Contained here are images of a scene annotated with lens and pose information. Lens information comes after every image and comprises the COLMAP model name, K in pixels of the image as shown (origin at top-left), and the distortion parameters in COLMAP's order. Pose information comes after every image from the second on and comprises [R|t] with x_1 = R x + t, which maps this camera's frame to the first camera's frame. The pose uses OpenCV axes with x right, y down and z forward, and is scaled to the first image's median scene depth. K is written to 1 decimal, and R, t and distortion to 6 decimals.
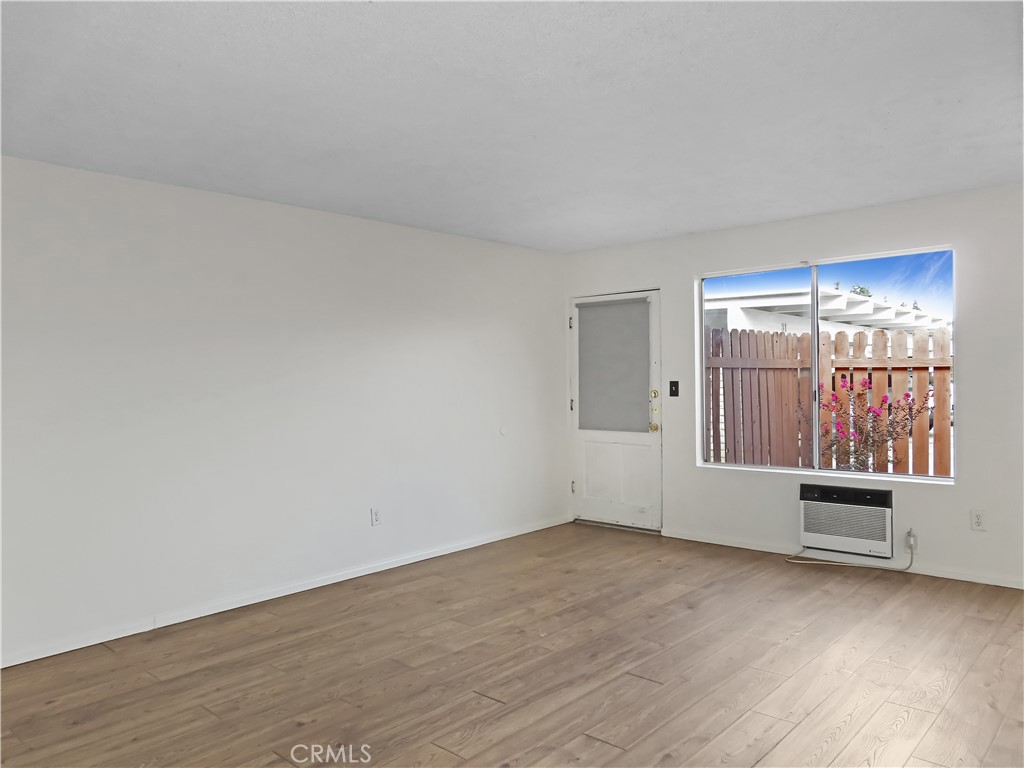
lens RADIAL K [[742.0, 0, 512.9], [0, 742.0, 383.4], [0, 0, 1]] dist [-0.001481, -0.003437]
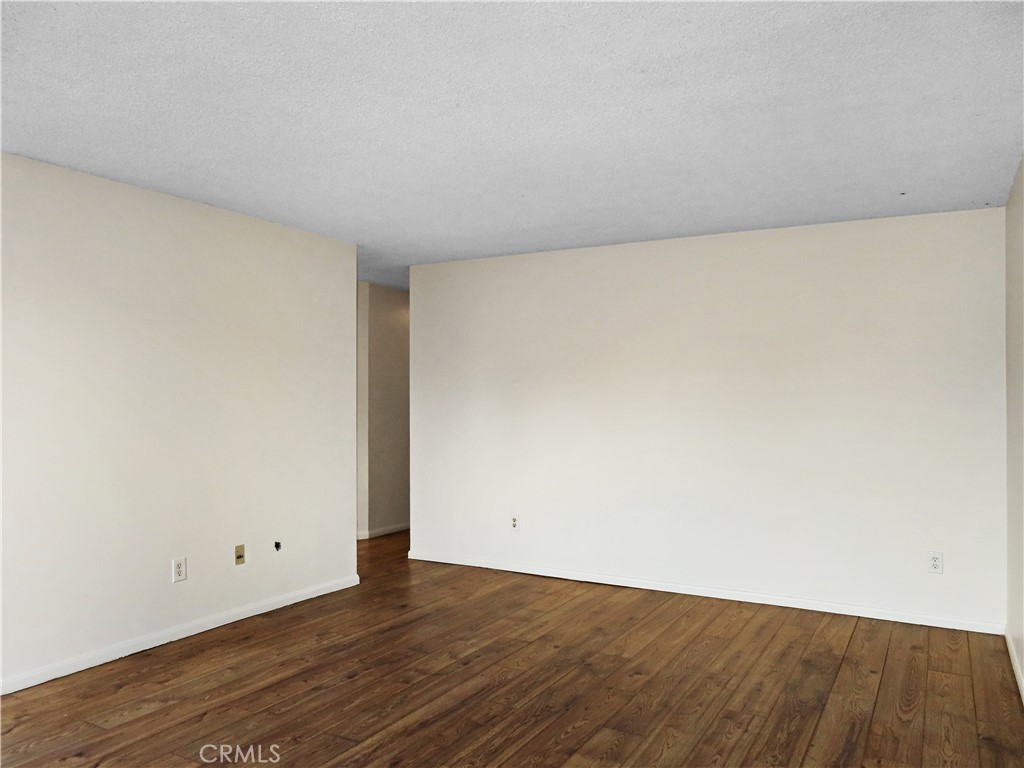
lens RADIAL K [[742.0, 0, 511.4], [0, 742.0, 386.2], [0, 0, 1]] dist [-0.001481, -0.003437]
pose [[-0.976910, 0.016372, -0.213021, 0.165097], [0.019045, 0.999763, -0.010502, -0.015103], [0.212799, -0.014317, -0.976991, 1.982031]]
